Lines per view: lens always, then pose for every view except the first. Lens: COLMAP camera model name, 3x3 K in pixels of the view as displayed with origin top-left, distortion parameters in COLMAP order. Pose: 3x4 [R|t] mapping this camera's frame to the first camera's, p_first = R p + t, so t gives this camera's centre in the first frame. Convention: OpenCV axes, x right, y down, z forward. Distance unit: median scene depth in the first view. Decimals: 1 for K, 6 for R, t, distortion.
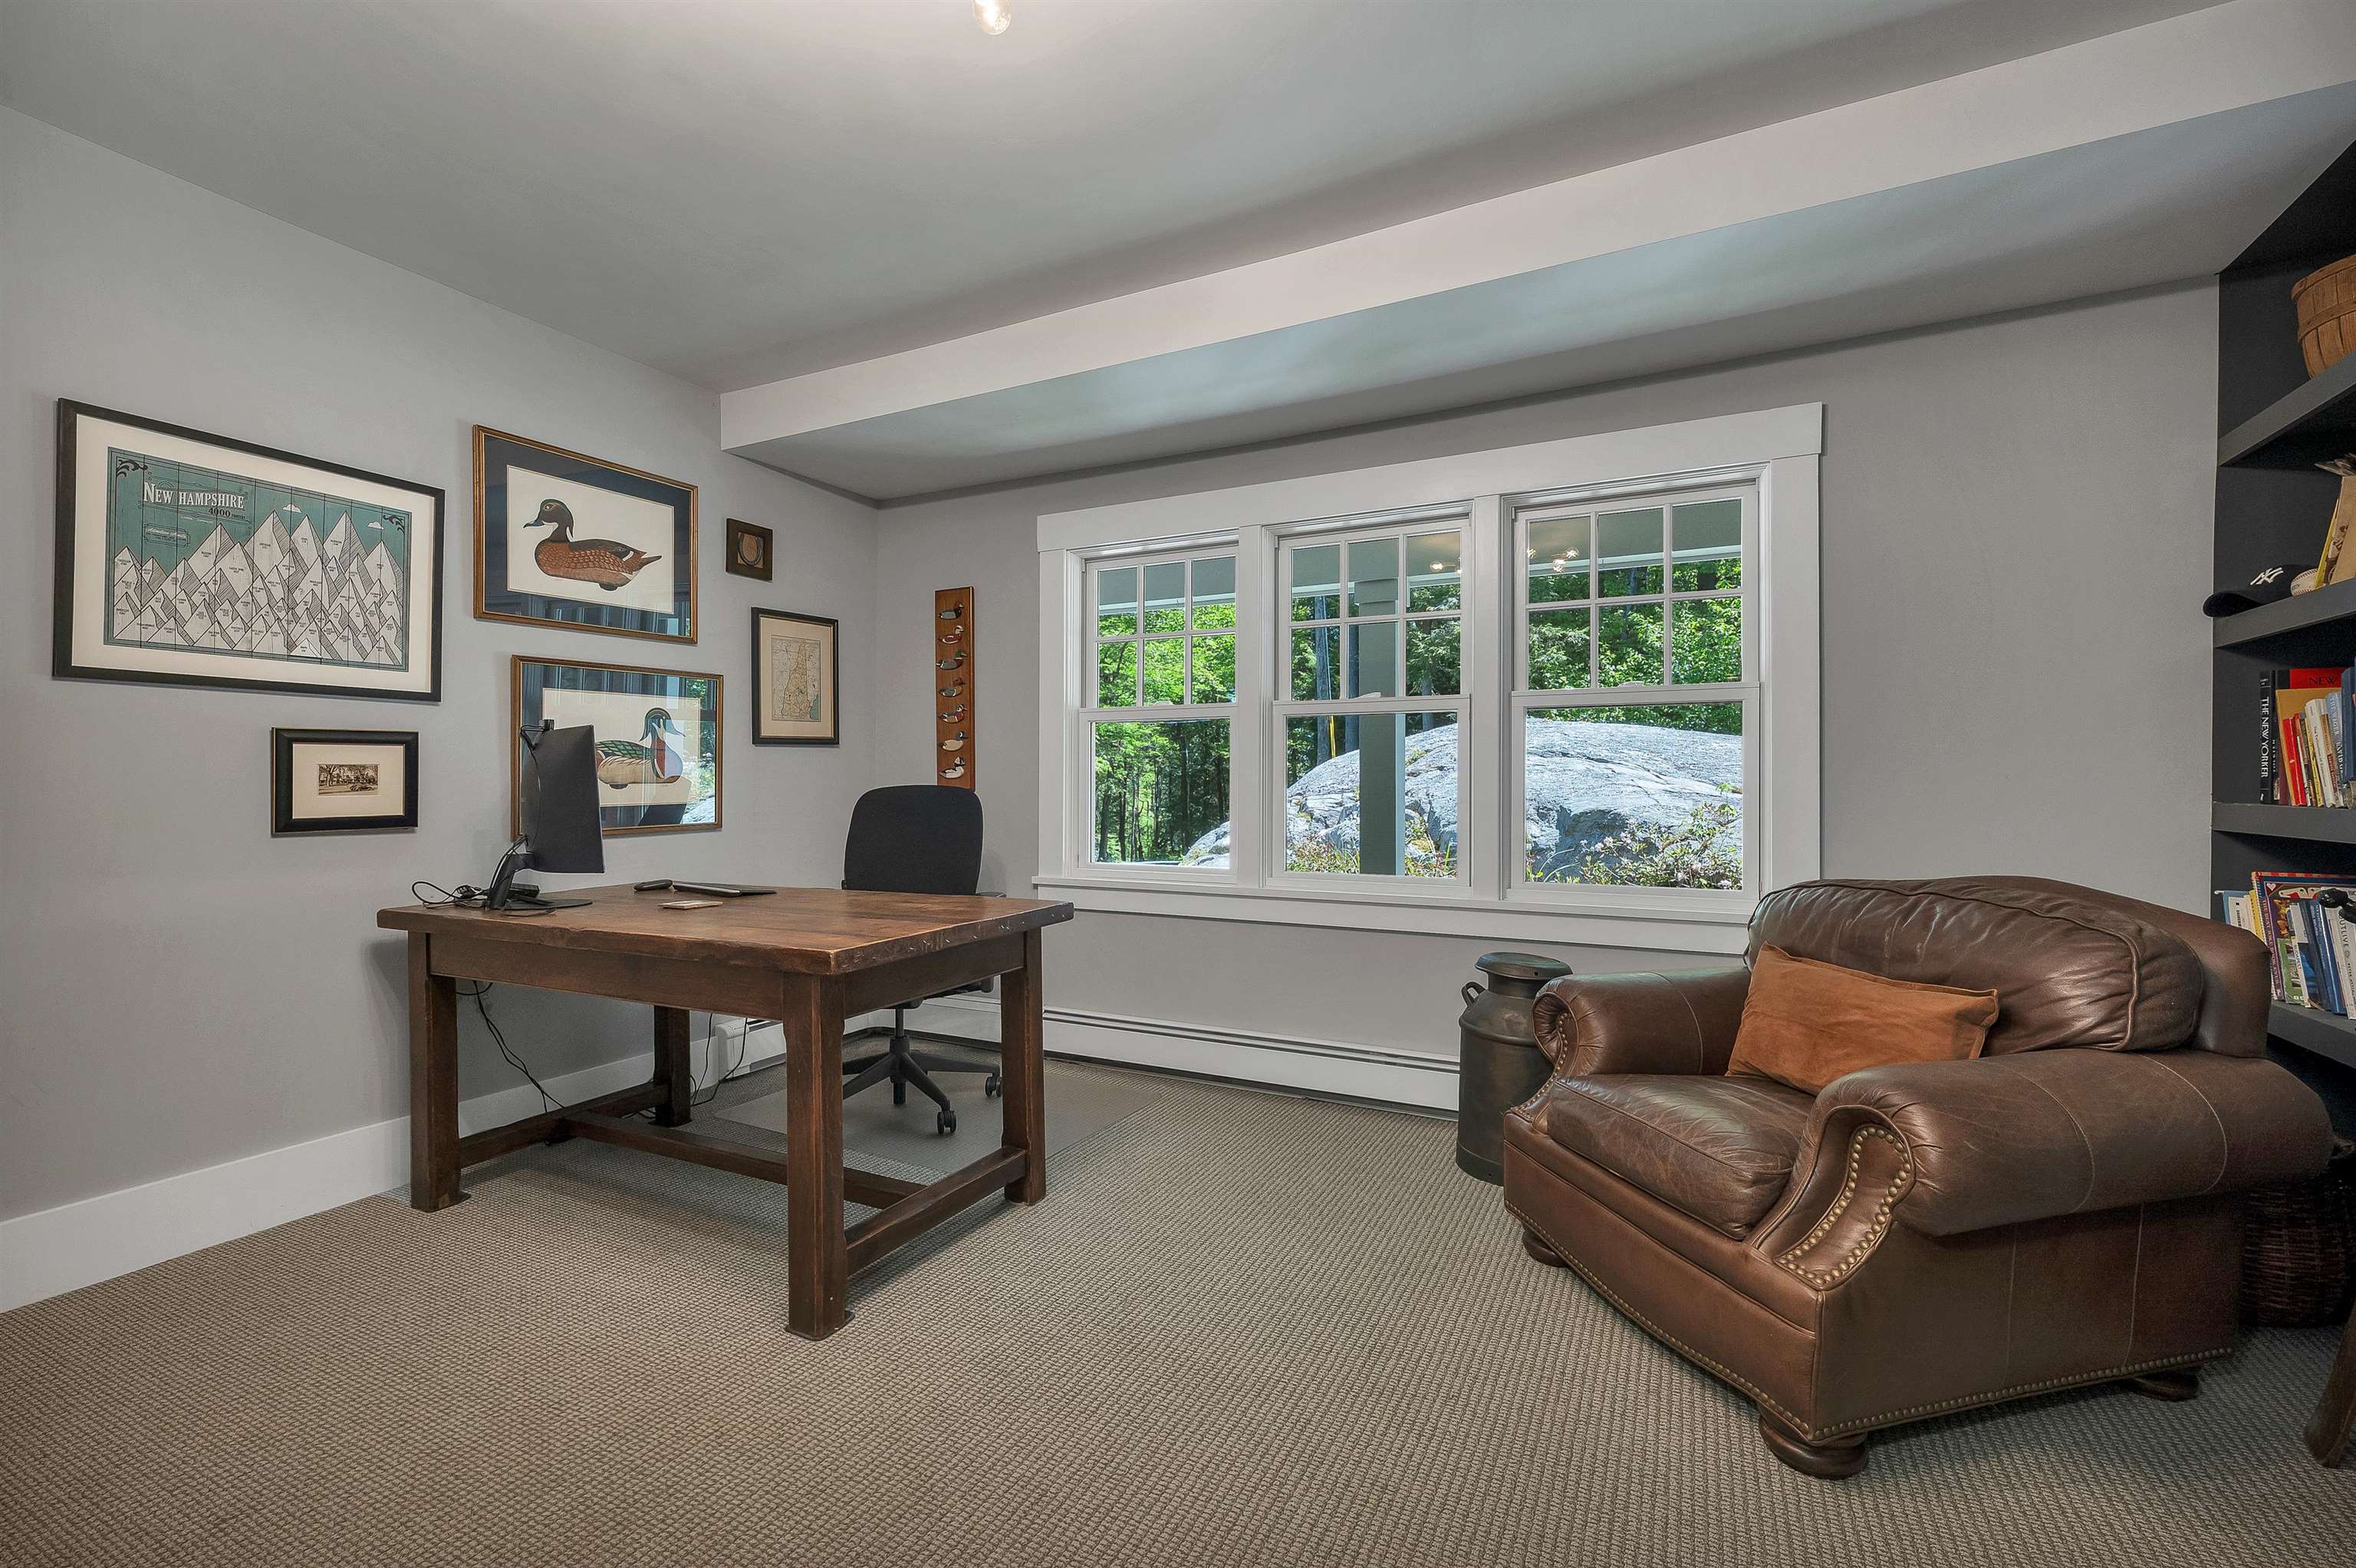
lens RADIAL K [[993.3, 0, 1179.7], [0, 993.3, 781.5], [0, 0, 1]] dist [0.001149, -0.000517]
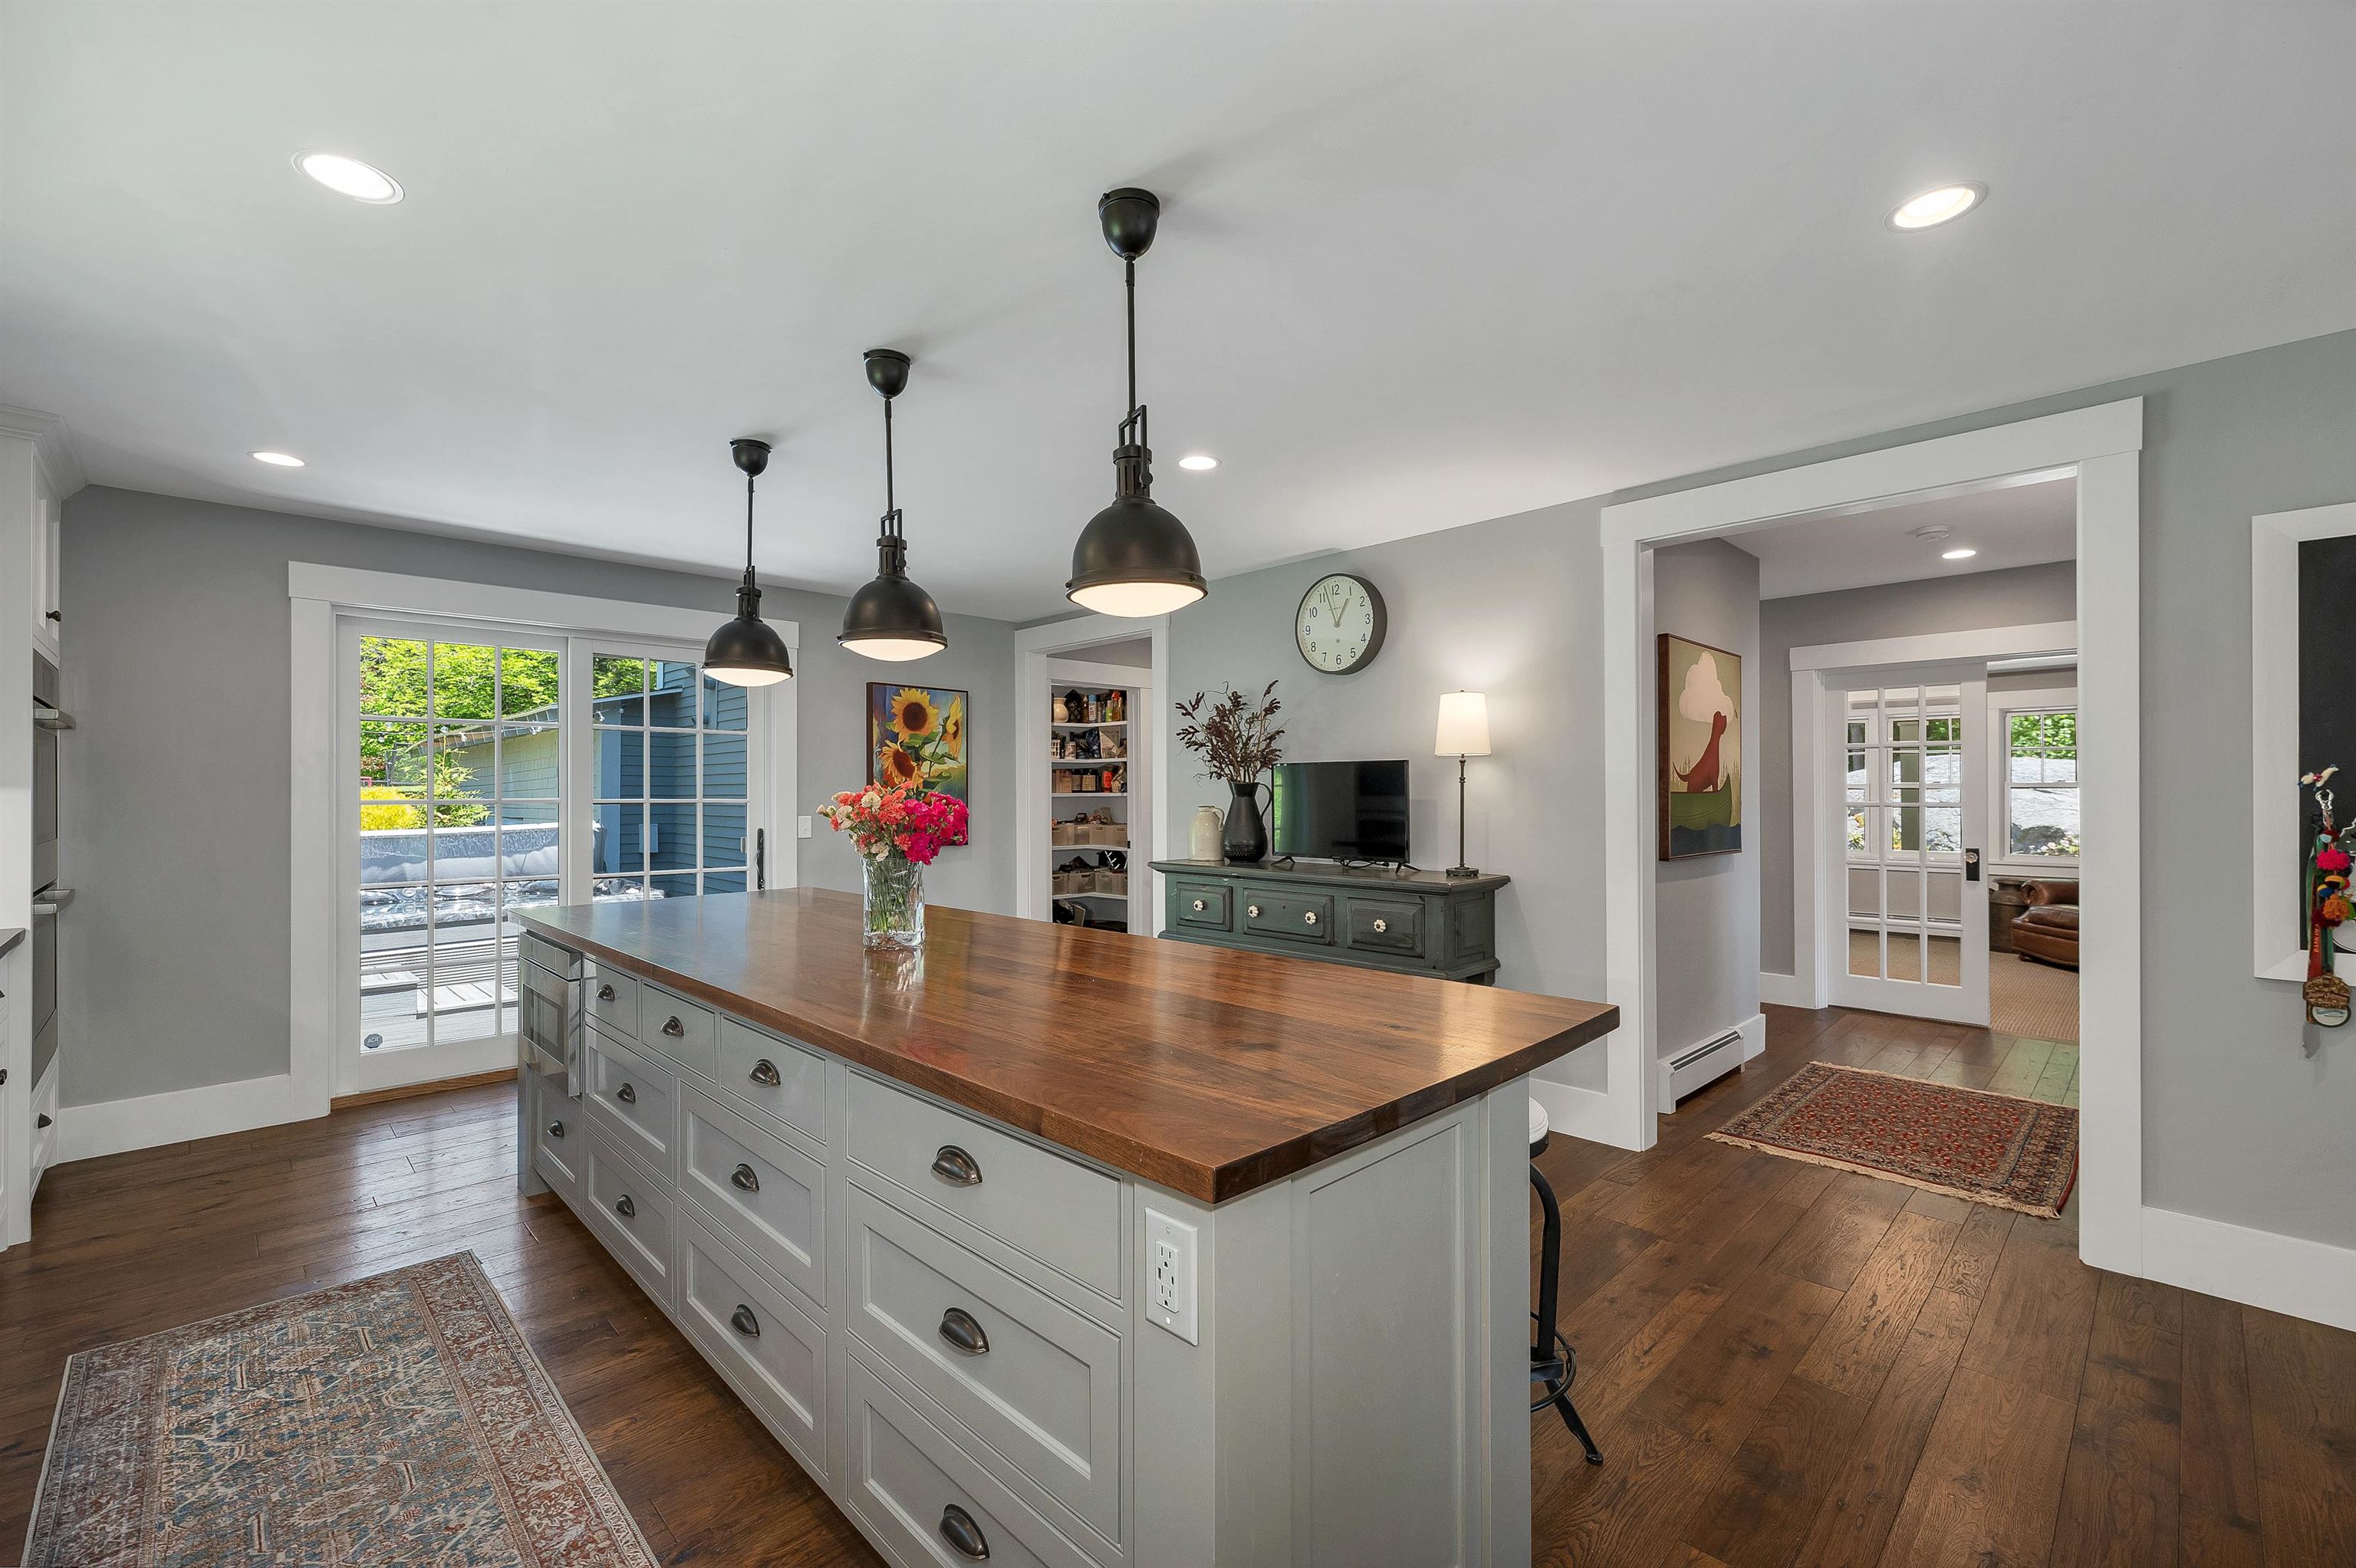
lens RADIAL K [[993.3, 0, 1175.4], [0, 993.3, 783.1], [0, 0, 1]] dist [0.001149, -0.000517]
pose [[0.950181, -0.004338, -0.311667, -0.431769], [0.001639, 0.999959, -0.008922, -0.030191], [0.311693, 0.007966, 0.950150, -1.012940]]
